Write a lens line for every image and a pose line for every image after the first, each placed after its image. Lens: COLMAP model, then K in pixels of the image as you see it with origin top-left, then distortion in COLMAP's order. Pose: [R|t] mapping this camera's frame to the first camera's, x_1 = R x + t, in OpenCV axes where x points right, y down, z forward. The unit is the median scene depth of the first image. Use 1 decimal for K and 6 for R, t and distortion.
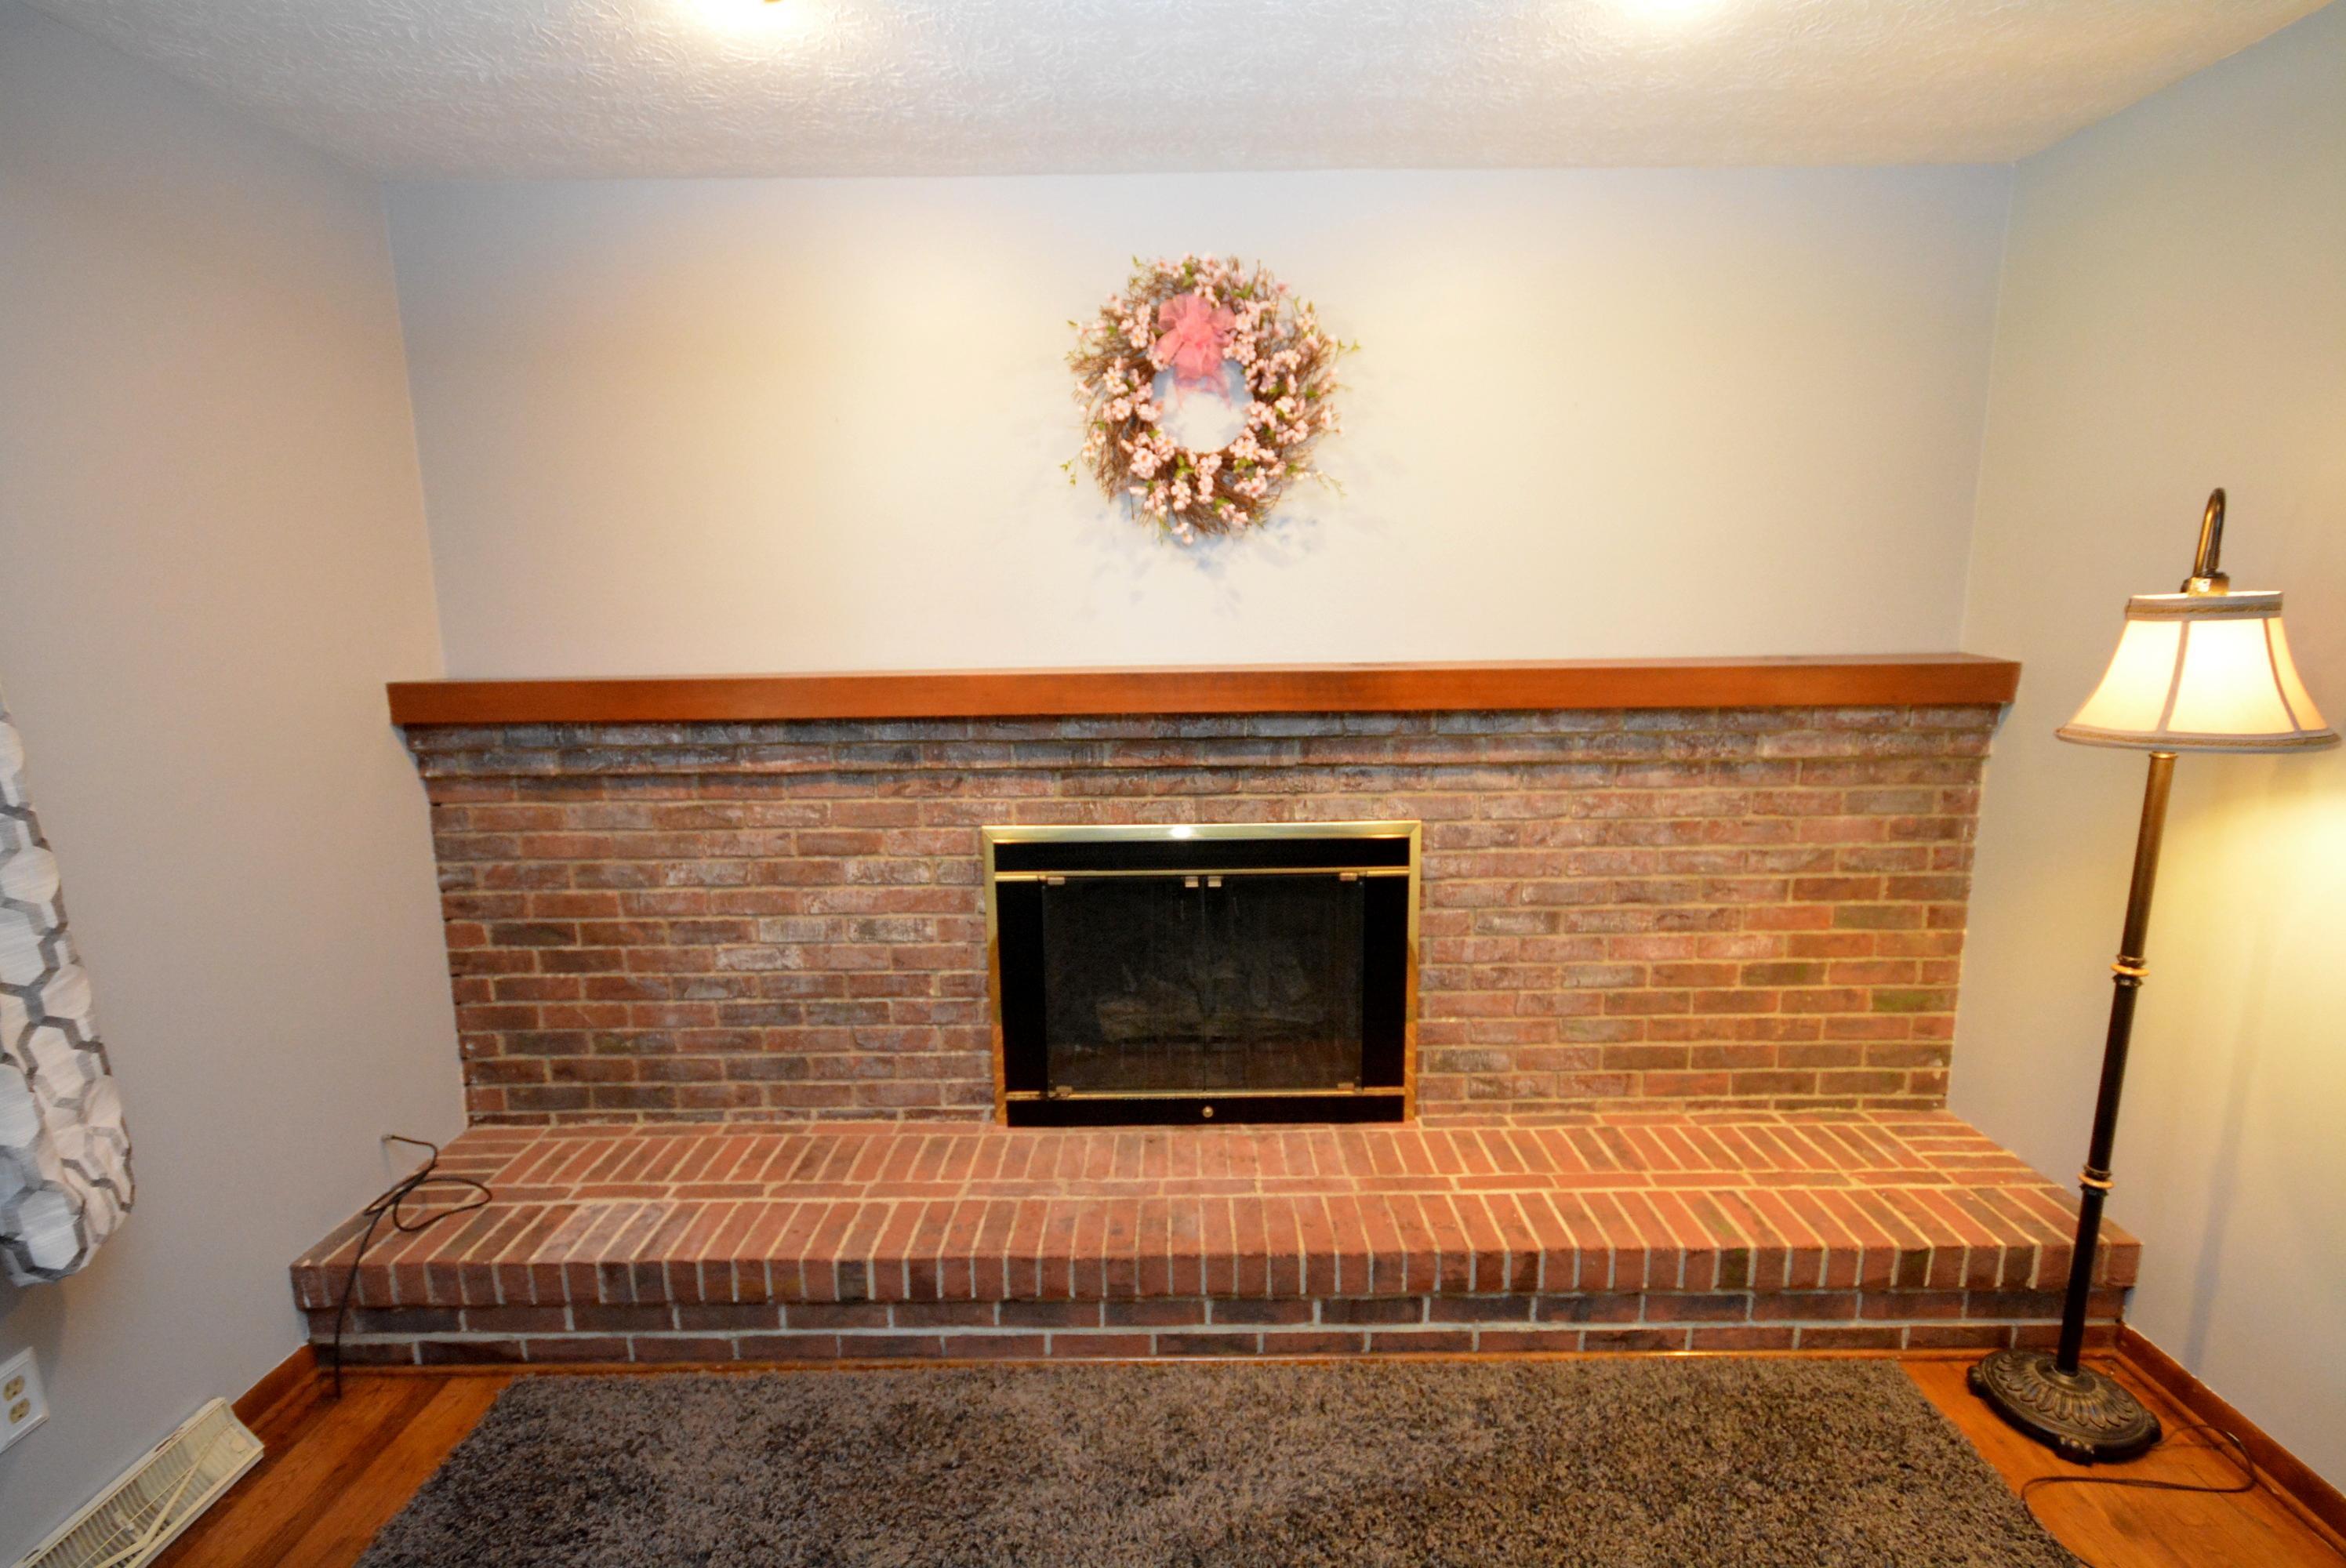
lens RADIAL K [[1089.6, 0, 1174.1], [0, 1089.6, 790.2], [0, 0, 1]] dist [0.000503, 0.000242]
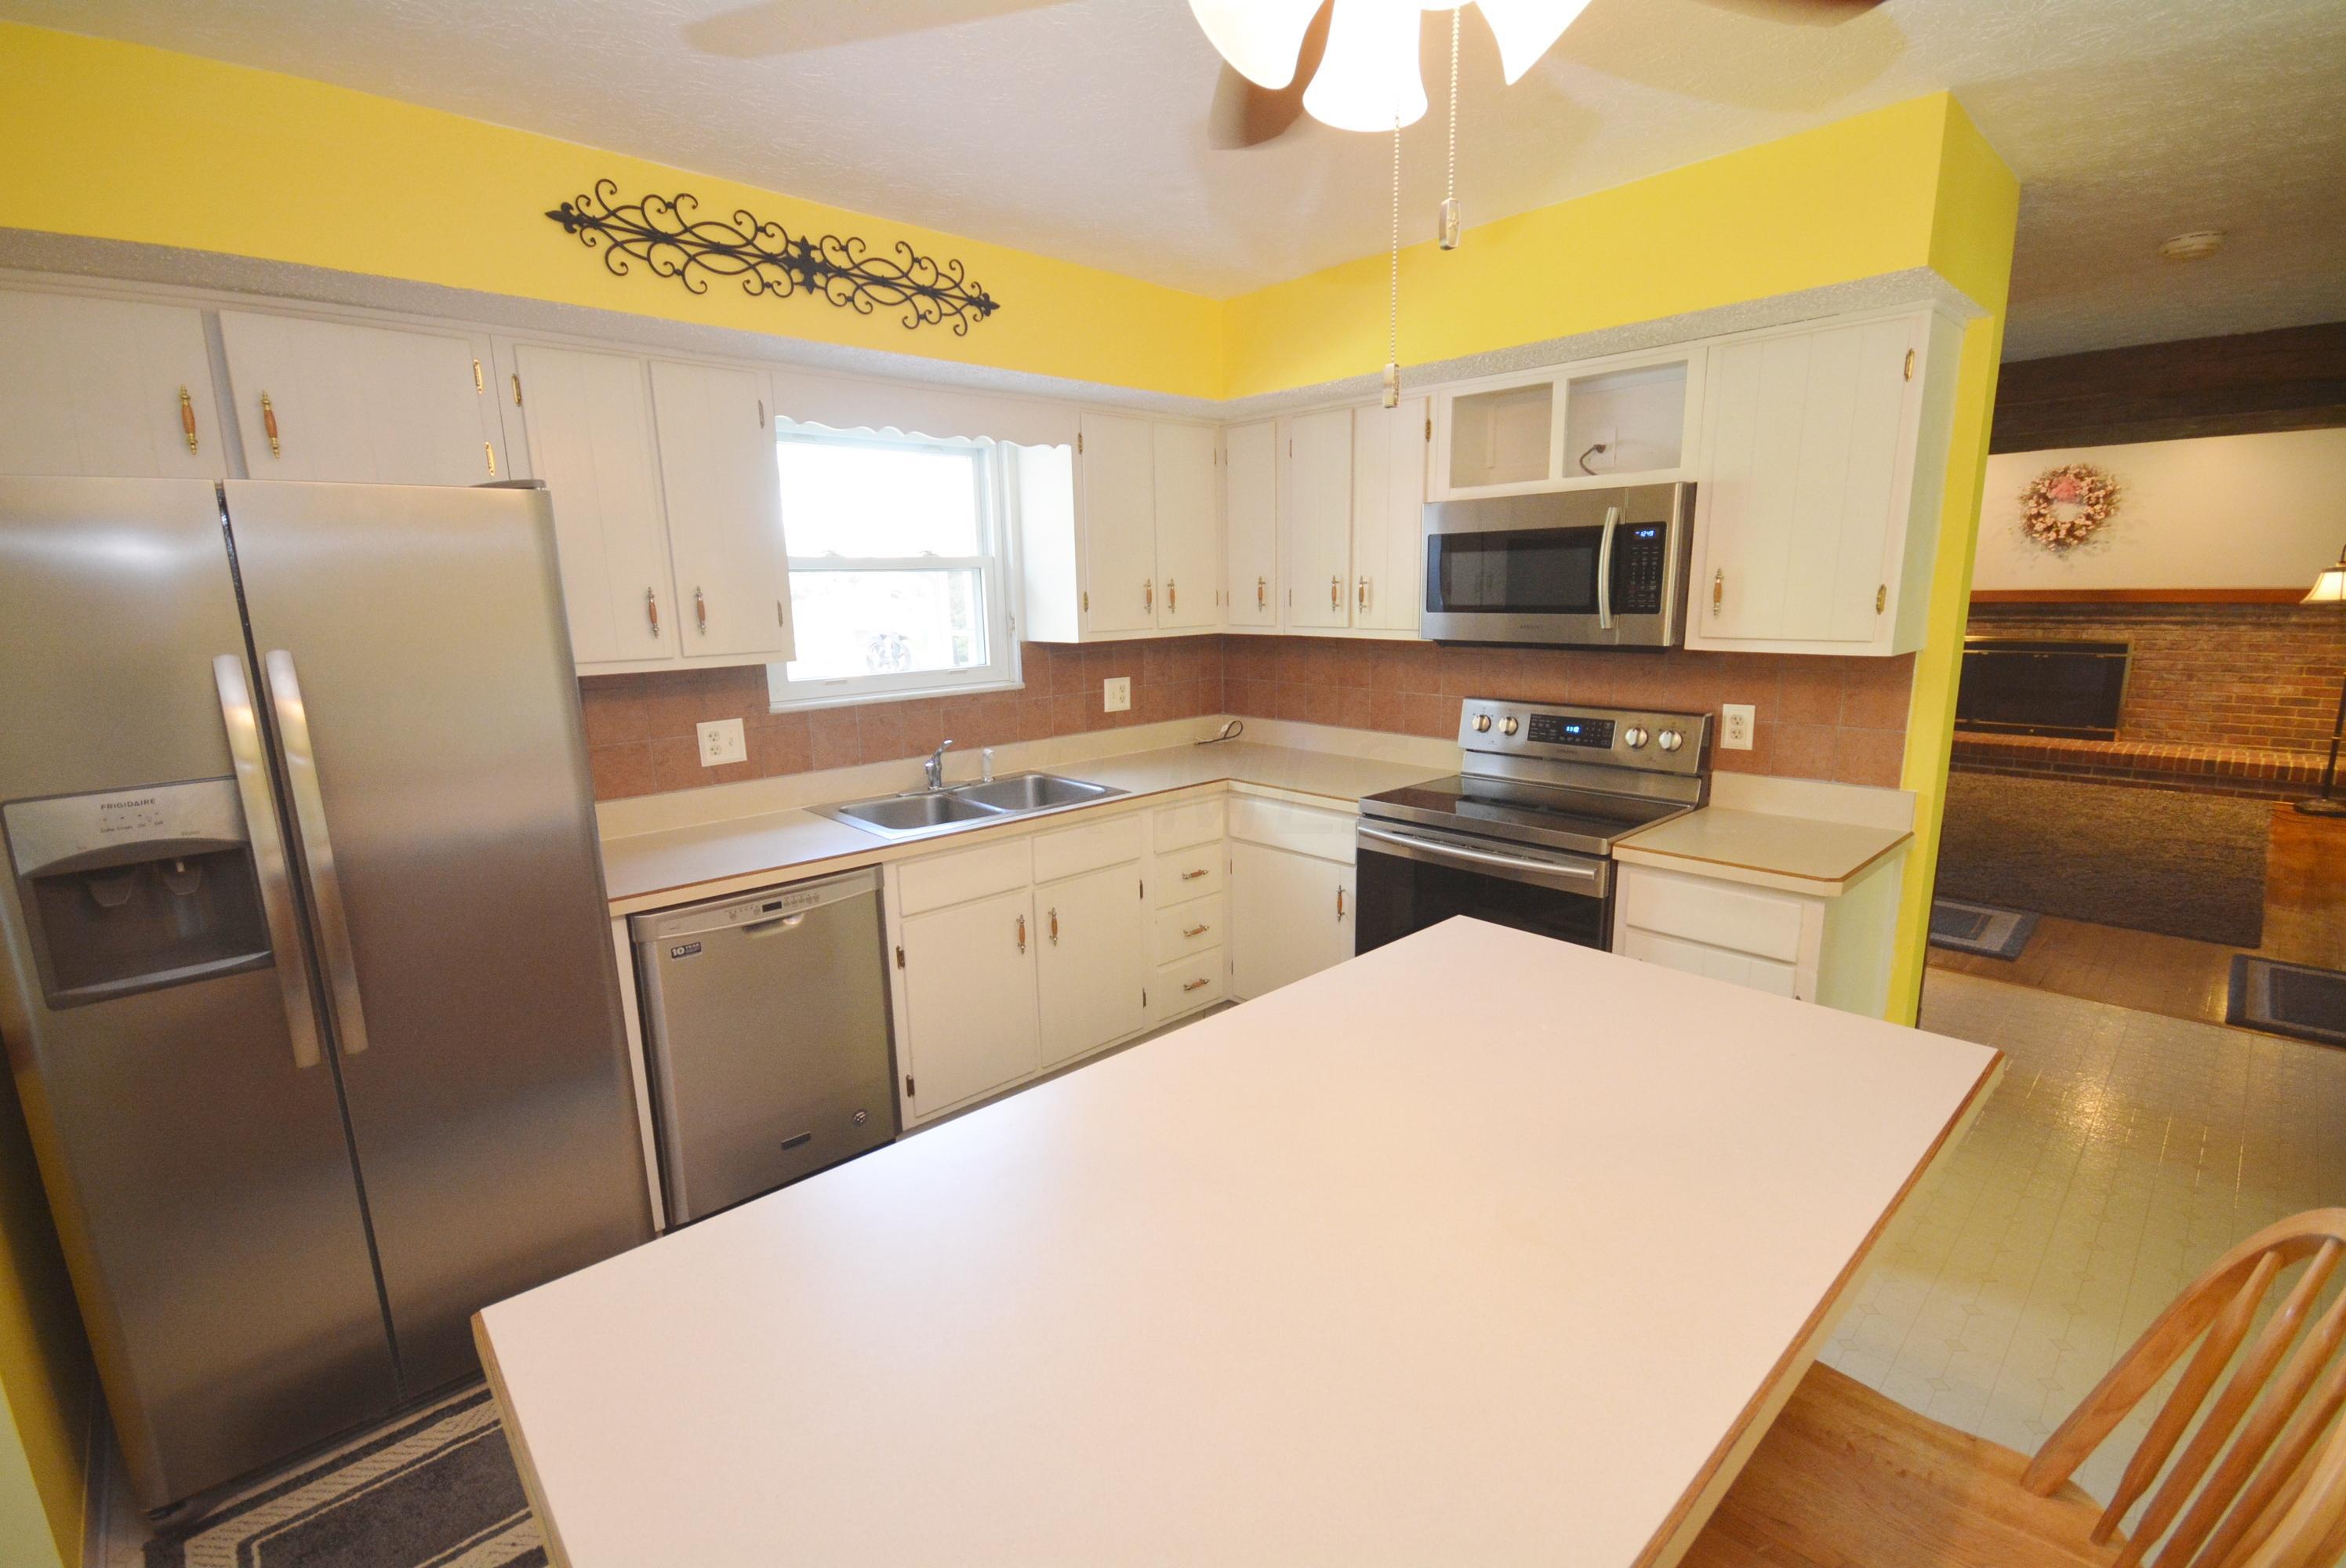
lens RADIAL K [[1032.5, 0, 1162.1], [0, 1032.5, 793.4], [0, 0, 1]] dist [0.018579, -0.017664]
pose [[0.679821, 0.142281, -0.719444, 0.520486], [-0.109433, 0.989697, 0.092322, 0.486075], [0.725168, 0.015969, 0.688387, -2.982794]]
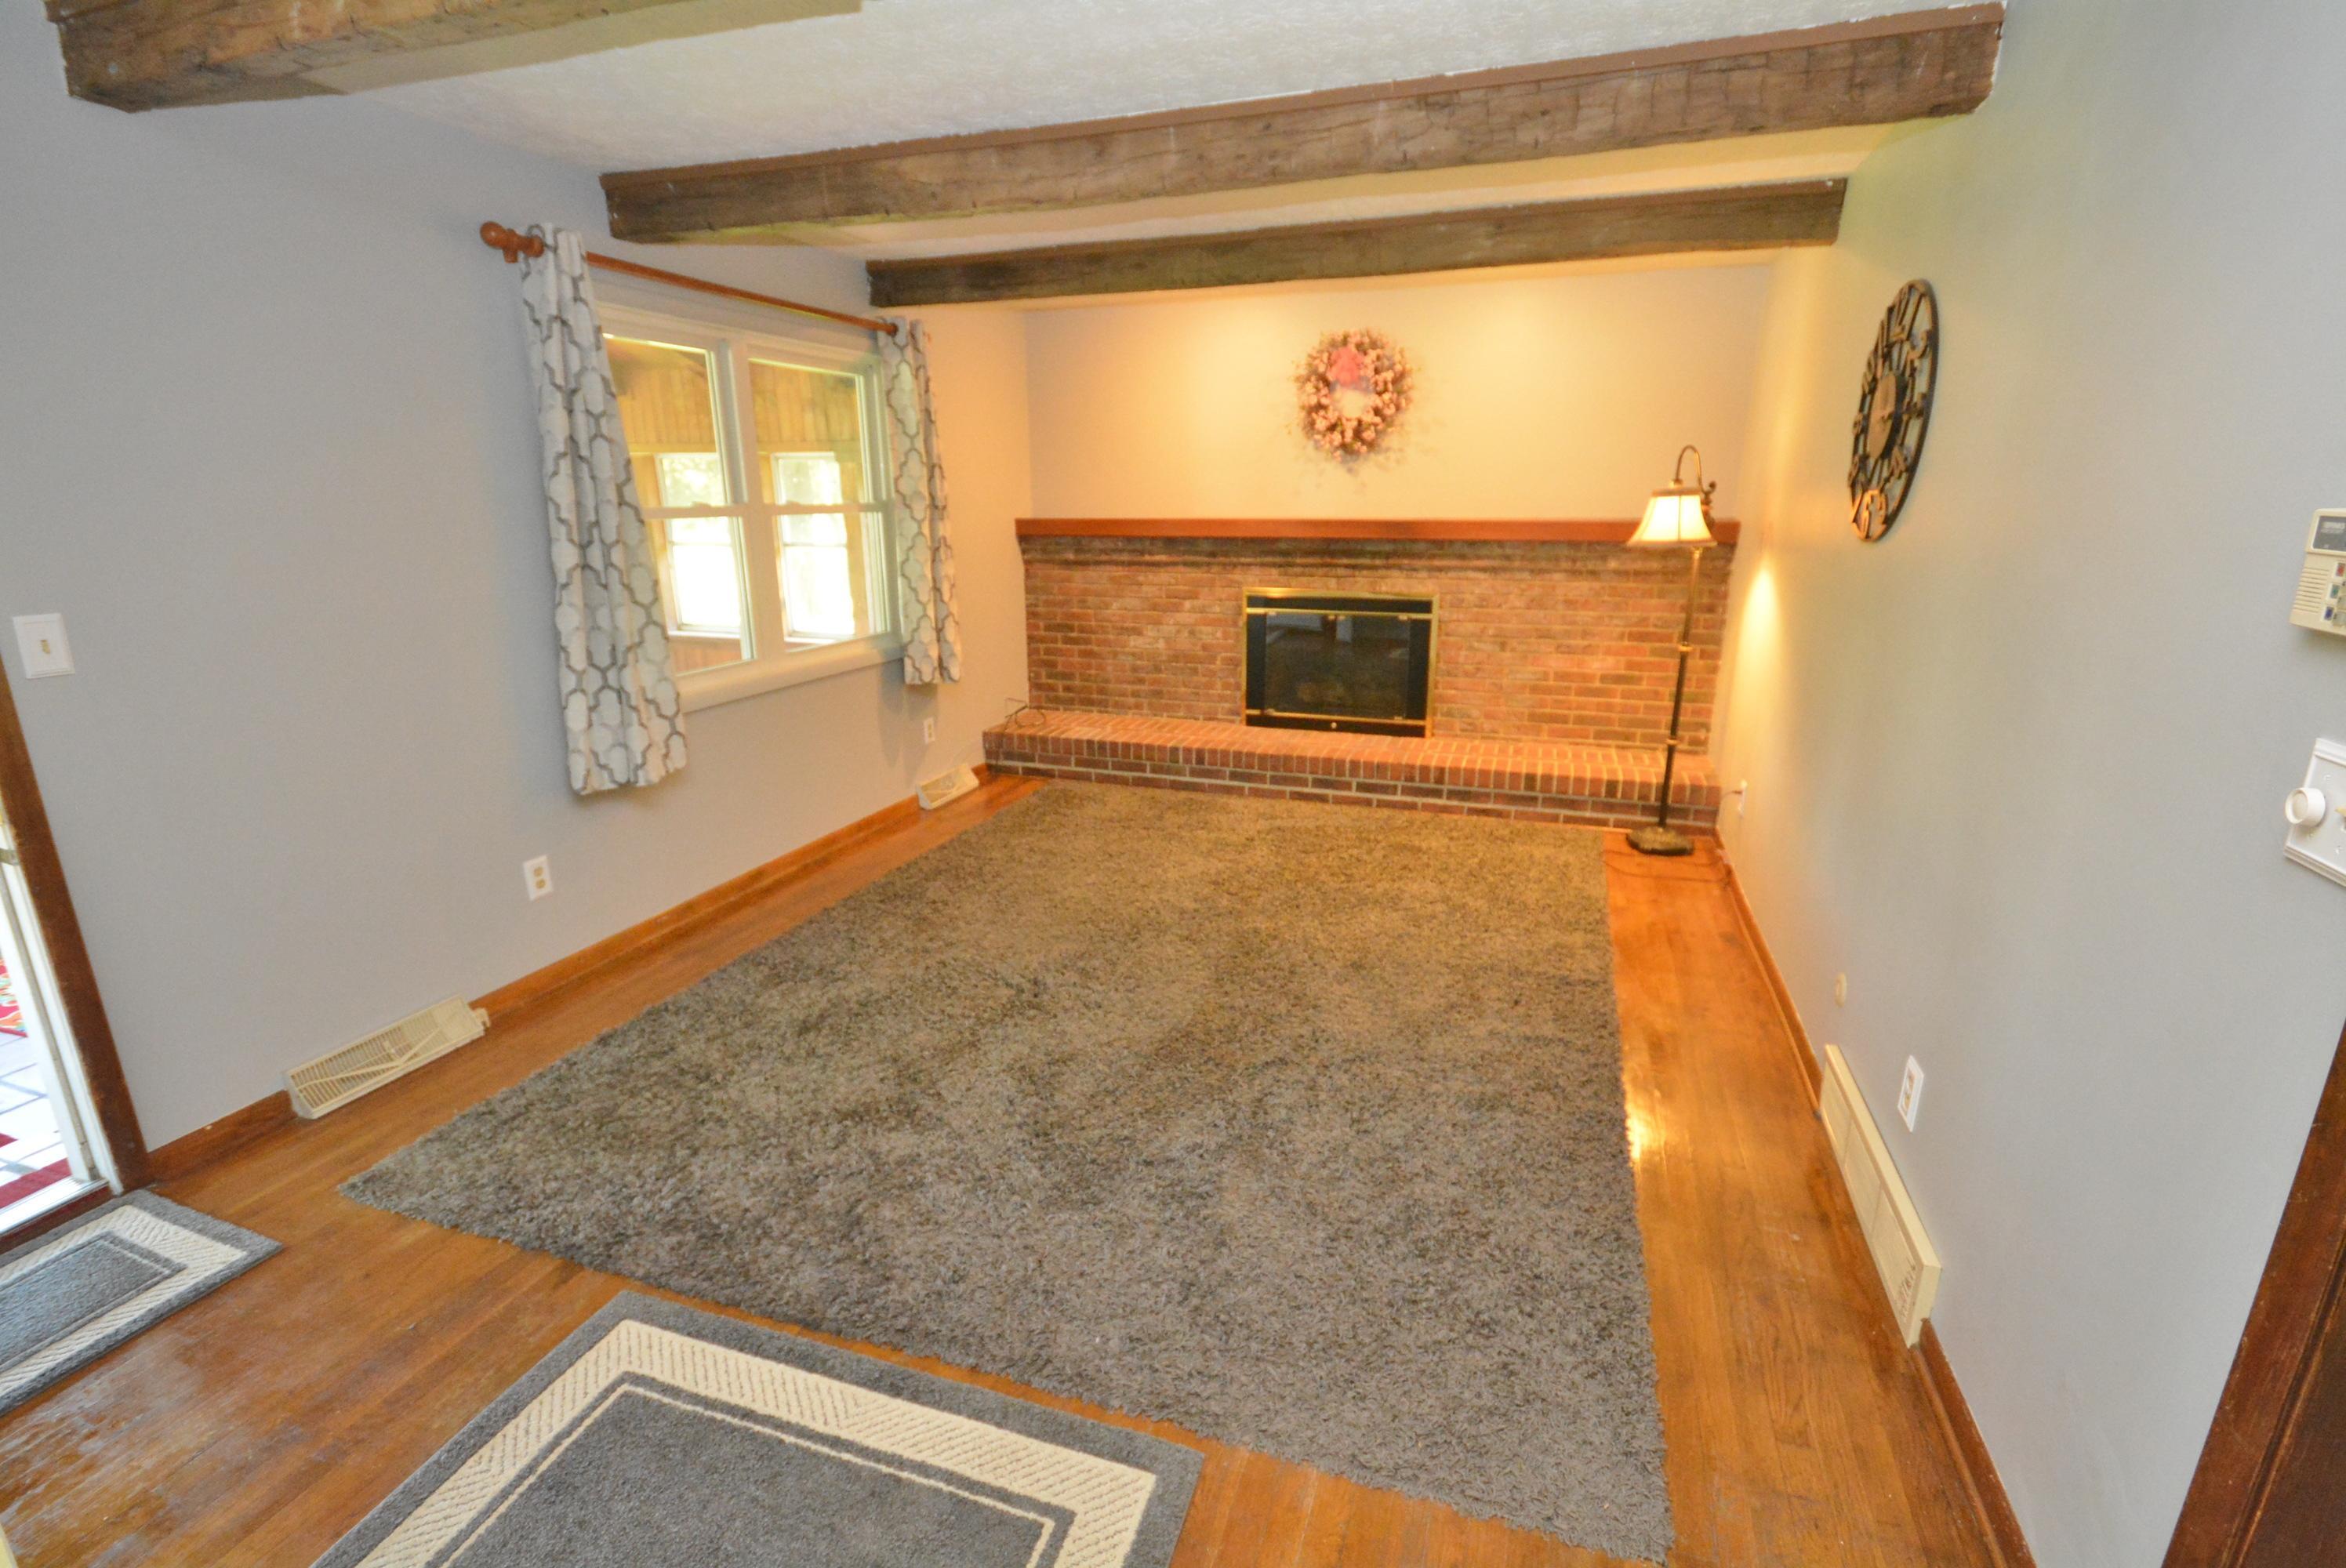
lens RADIAL K [[1071.8, 0, 1173.0], [0, 1071.8, 784.0], [0, 0, 1]] dist [-0.002182, 0.000042]
pose [[0.942705, 0.097271, -0.319133, 0.438985], [-0.063035, 0.991255, 0.115930, 0.187161], [0.327619, -0.089171, 0.940592, -1.182535]]
